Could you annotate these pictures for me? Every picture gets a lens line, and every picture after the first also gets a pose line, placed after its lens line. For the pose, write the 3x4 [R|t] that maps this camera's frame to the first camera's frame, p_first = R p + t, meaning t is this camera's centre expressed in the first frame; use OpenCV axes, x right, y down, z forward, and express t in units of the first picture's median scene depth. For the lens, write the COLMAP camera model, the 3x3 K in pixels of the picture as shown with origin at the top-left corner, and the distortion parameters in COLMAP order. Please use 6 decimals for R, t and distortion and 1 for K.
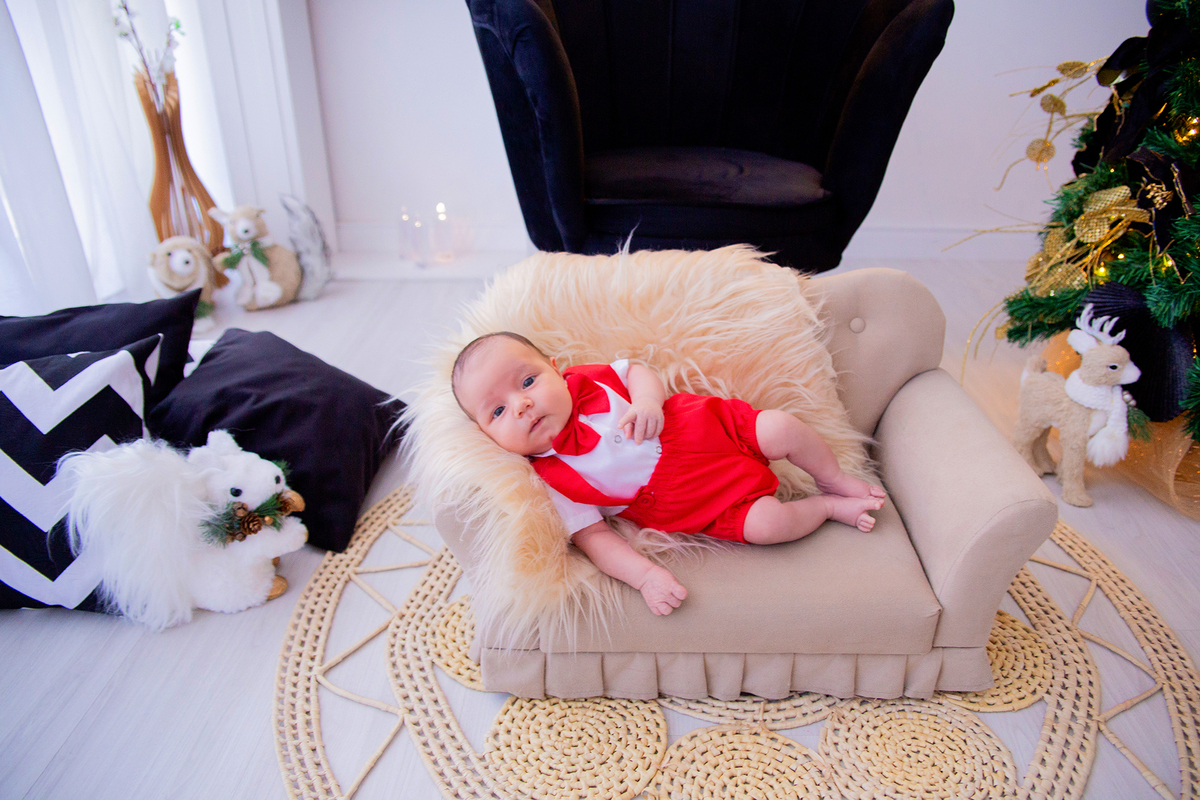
lens RADIAL K [[850.3, 0, 603.6], [0, 850.3, 385.7], [0, 0, 1]] dist [-0.127546, 0.109060]
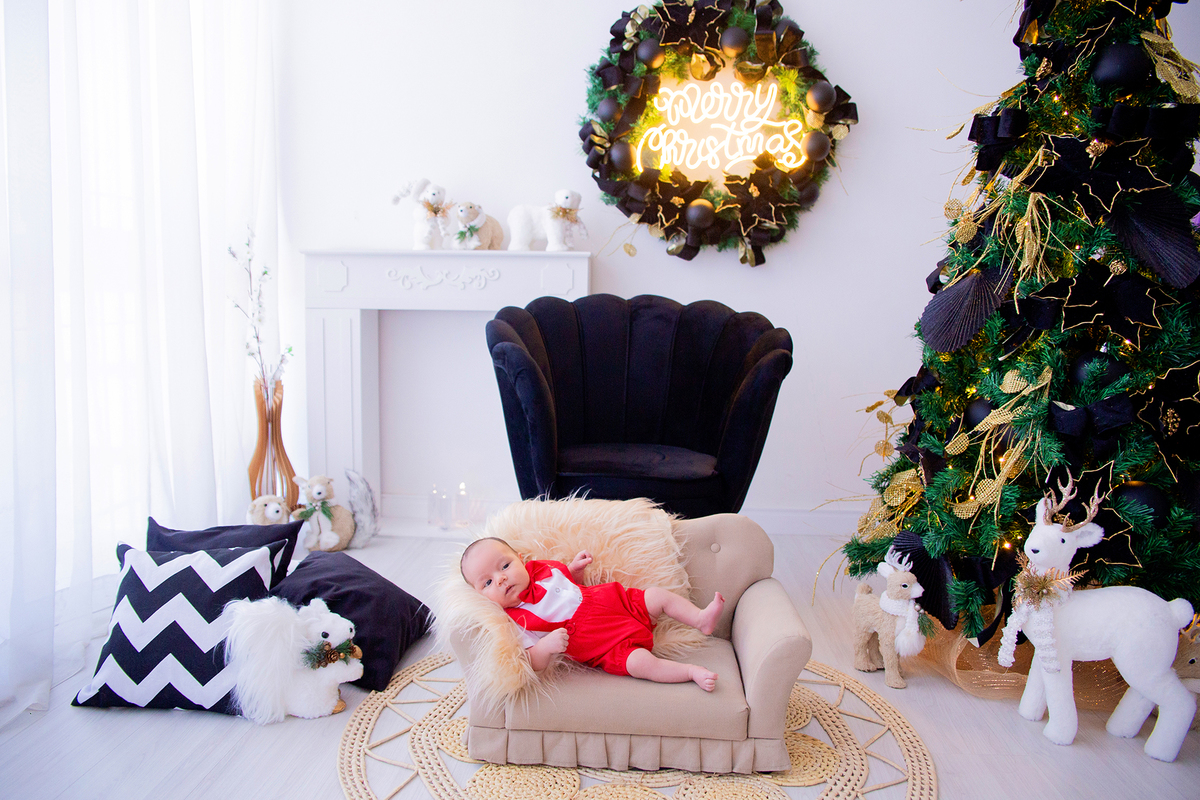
lens RADIAL K [[850.3, 0, 603.6], [0, 850.3, 385.7], [0, 0, 1]] dist [-0.127546, 0.109060]
pose [[0.999483, 0.023816, -0.021599, 0.114564], [-0.029833, 0.937471, -0.346782, 0.206845], [0.011990, 0.347247, 0.937697, -0.640226]]
